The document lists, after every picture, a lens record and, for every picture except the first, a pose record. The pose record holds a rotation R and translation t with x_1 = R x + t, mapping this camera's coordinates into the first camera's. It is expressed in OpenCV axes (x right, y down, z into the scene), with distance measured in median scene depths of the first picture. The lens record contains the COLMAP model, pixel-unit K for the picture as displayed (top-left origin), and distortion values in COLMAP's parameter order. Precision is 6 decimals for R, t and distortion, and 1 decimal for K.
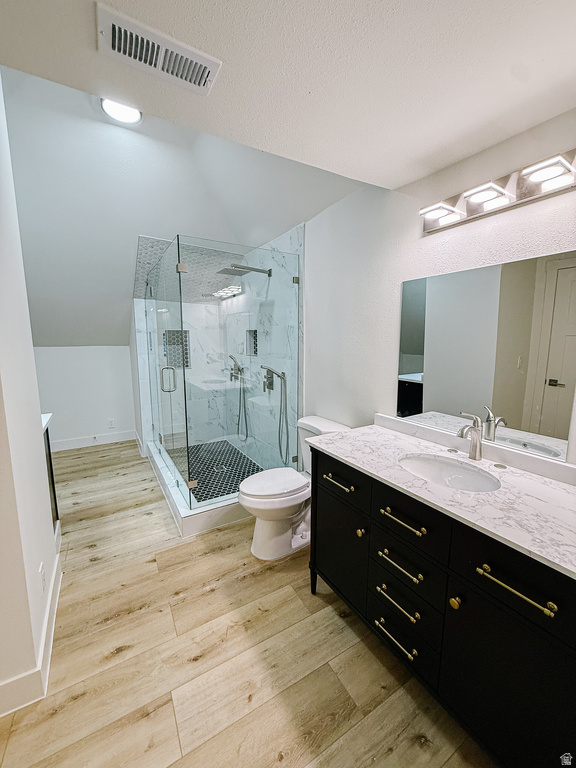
lens RADIAL K [[306.0, 0, 288.5], [0, 306.0, 381.1], [0, 0, 1]] dist [0.000061, -0.000091]
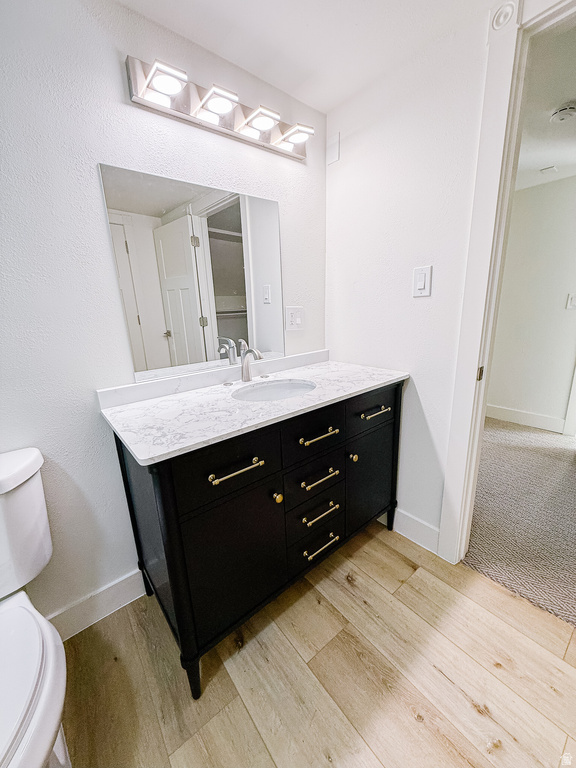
lens RADIAL K [[306.0, 0, 288.5], [0, 306.0, 381.1], [0, 0, 1]] dist [0.000061, -0.000091]
pose [[-0.135413, -0.235933, 0.962288, -0.422529], [0.178326, 0.949570, 0.257909, 0.000761], [-0.974609, 0.206525, -0.086511, 0.878088]]
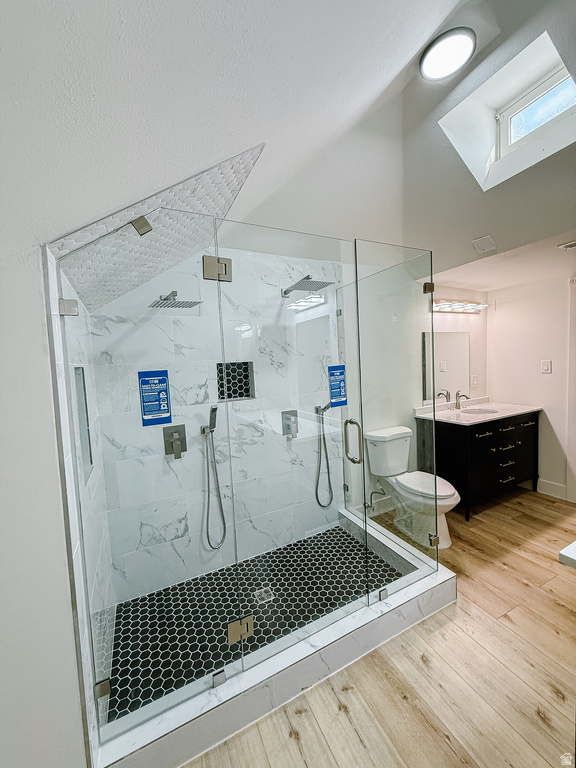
lens RADIAL K [[306.0, 0, 288.5], [0, 306.0, 381.1], [0, 0, 1]] dist [0.000061, -0.000091]
pose [[0.091106, -0.064849, 0.993727, -1.770145], [0.190282, 0.980625, 0.046549, -0.307912], [-0.977493, 0.184848, 0.101680, 1.870847]]
